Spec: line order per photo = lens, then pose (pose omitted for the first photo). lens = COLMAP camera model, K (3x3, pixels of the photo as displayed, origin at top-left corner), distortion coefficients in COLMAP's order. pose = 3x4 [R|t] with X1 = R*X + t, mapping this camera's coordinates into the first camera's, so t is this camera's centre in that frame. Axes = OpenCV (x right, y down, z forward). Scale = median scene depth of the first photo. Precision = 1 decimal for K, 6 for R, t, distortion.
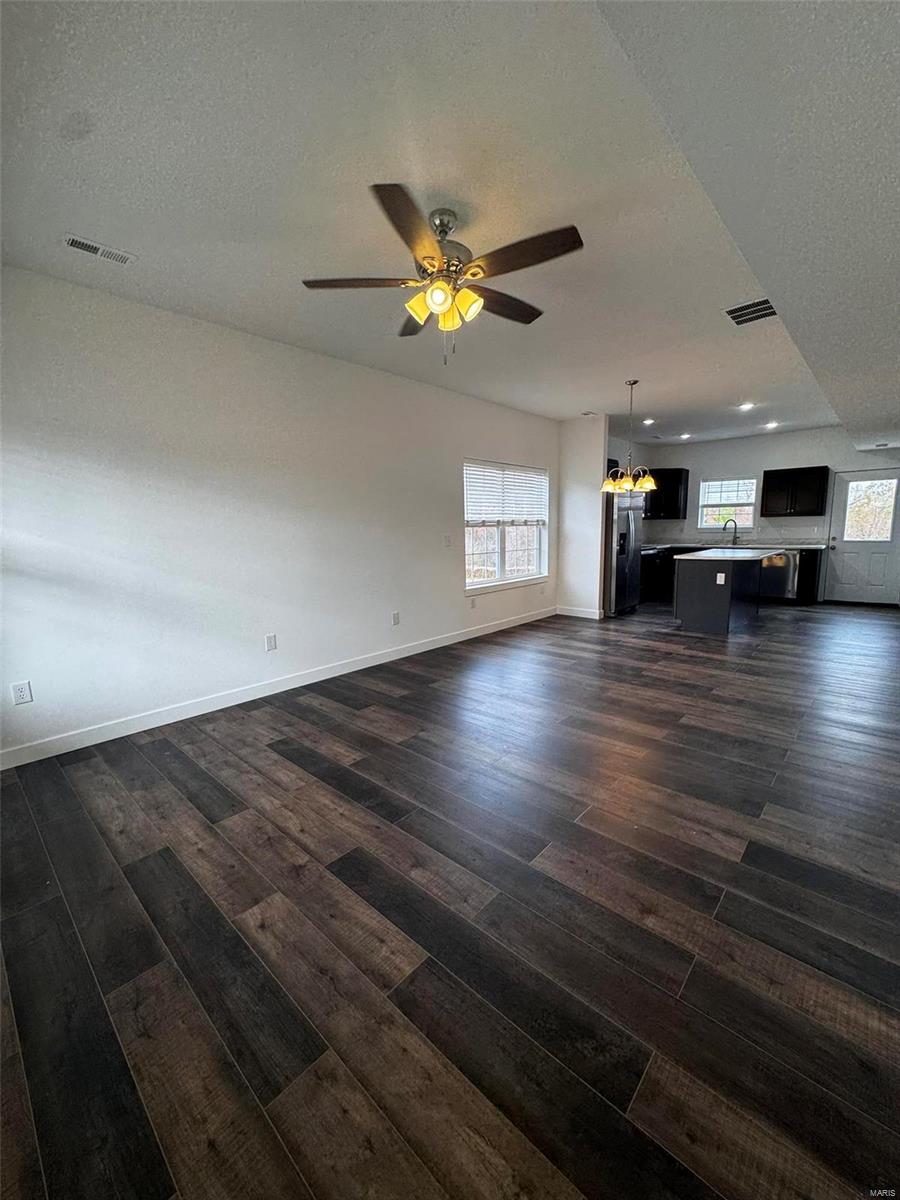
lens RADIAL K [[477.8, 0, 451.8], [0, 477.8, 598.7], [0, 0, 1]] dist [-0.002395, 0.000377]
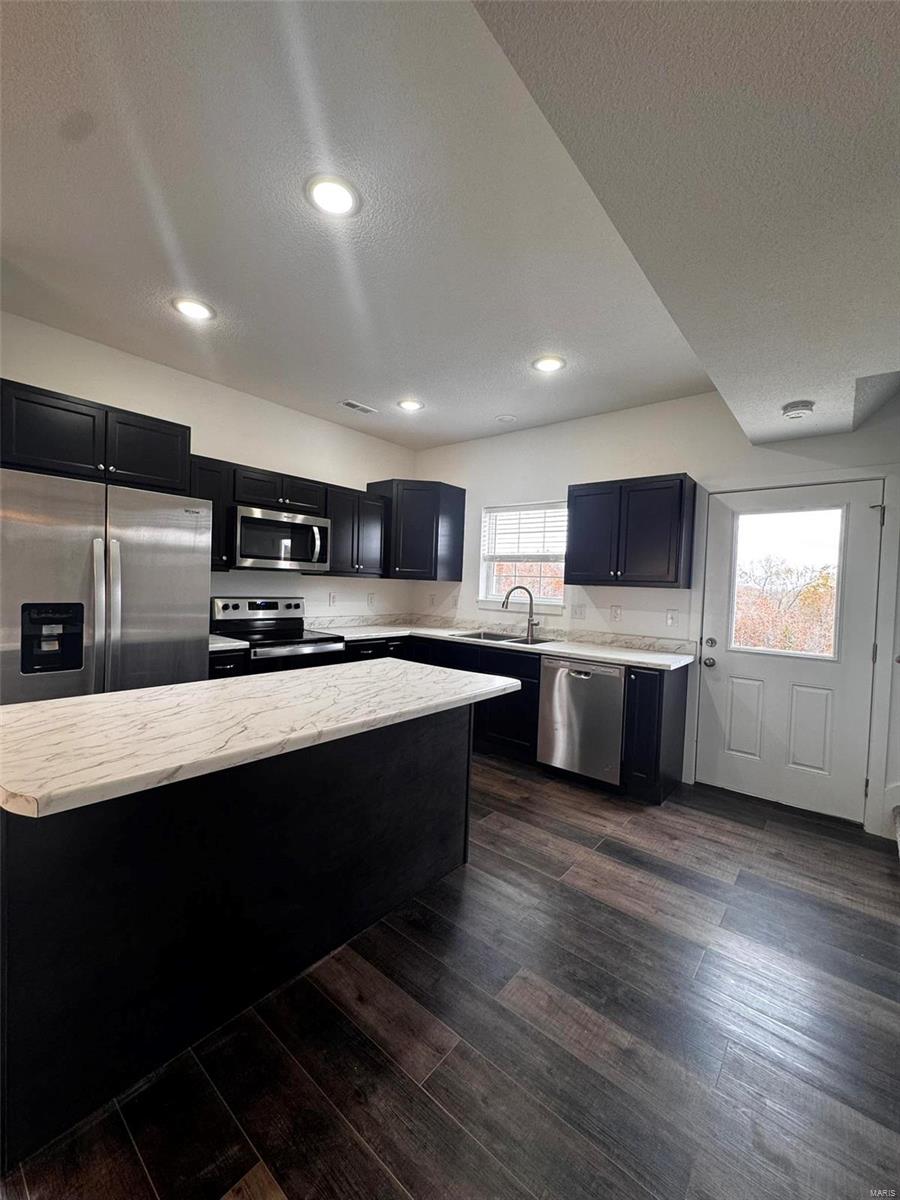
lens RADIAL K [[477.8, 0, 451.8], [0, 477.8, 598.7], [0, 0, 1]] dist [-0.002395, 0.000377]
pose [[0.997146, 0.056356, 0.050243, 1.141186], [-0.049941, 0.991412, -0.120867, -0.211708], [-0.056623, 0.118013, 0.991396, 1.218826]]
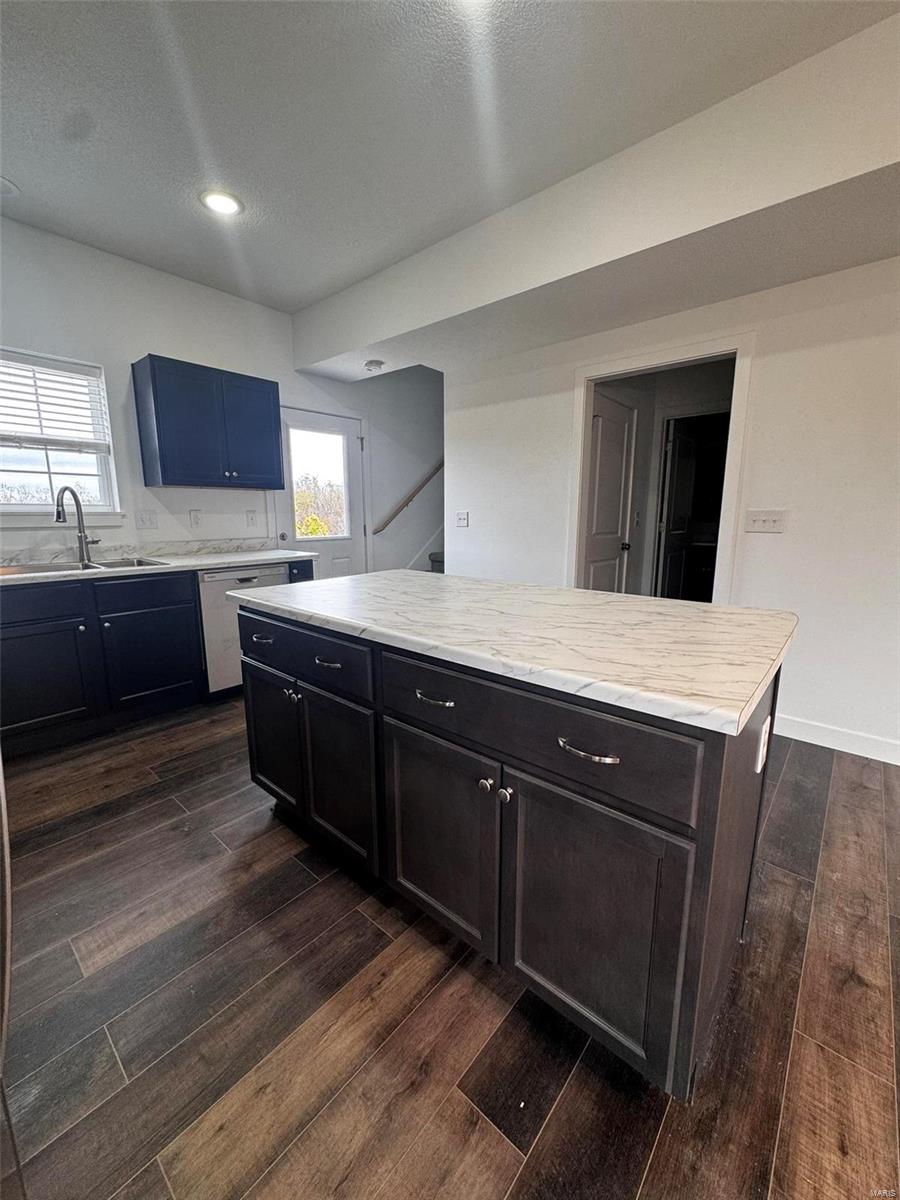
lens RADIAL K [[477.8, 0, 451.8], [0, 477.8, 598.7], [0, 0, 1]] dist [-0.002395, 0.000377]
pose [[-0.026624, -0.163449, 0.986192, 0.574466], [0.144259, 0.975587, 0.165586, -0.250959], [-0.989182, 0.146675, -0.002395, 1.749630]]
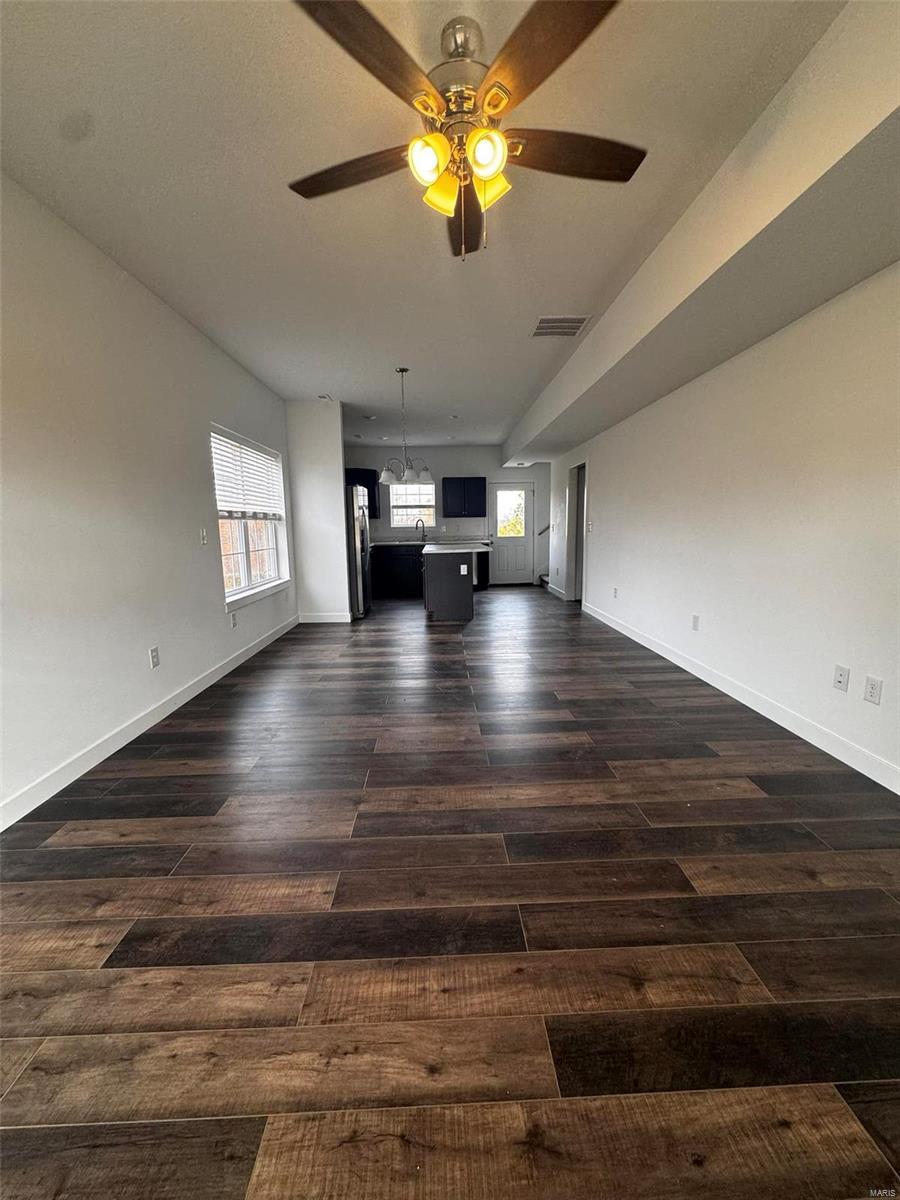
lens RADIAL K [[477.8, 0, 451.8], [0, 477.8, 598.7], [0, 0, 1]] dist [-0.002395, 0.000377]
pose [[0.716083, -0.097255, 0.691207, -0.354255], [0.105316, 0.993963, 0.030748, -0.017924], [-0.690025, 0.050777, 0.722002, 0.346615]]
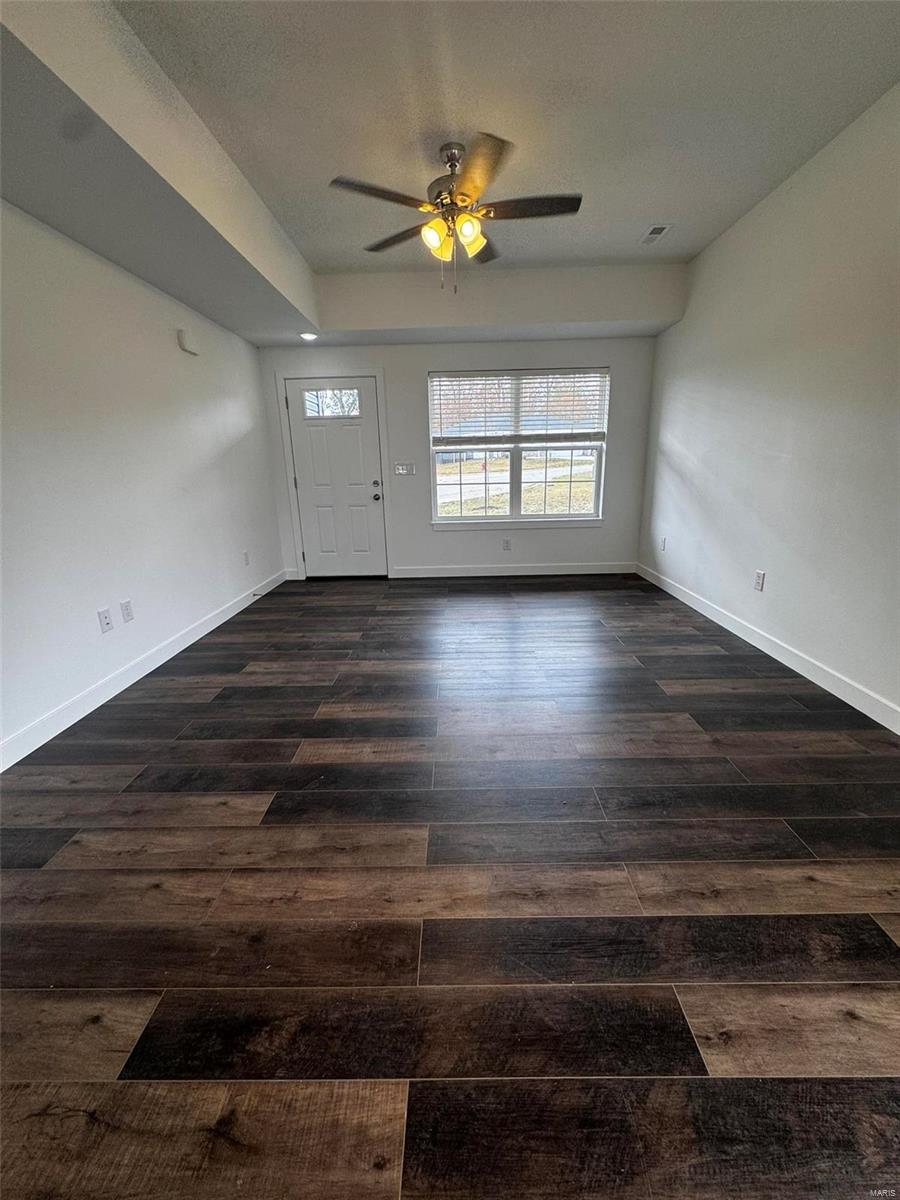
lens RADIAL K [[477.8, 0, 451.8], [0, 477.8, 598.7], [0, 0, 1]] dist [-0.002395, 0.000377]
pose [[-0.743115, 0.217769, -0.632737, 0.554517], [-0.063803, 0.918198, 0.390950, -0.171178], [0.666115, 0.330891, -0.668432, 1.276872]]
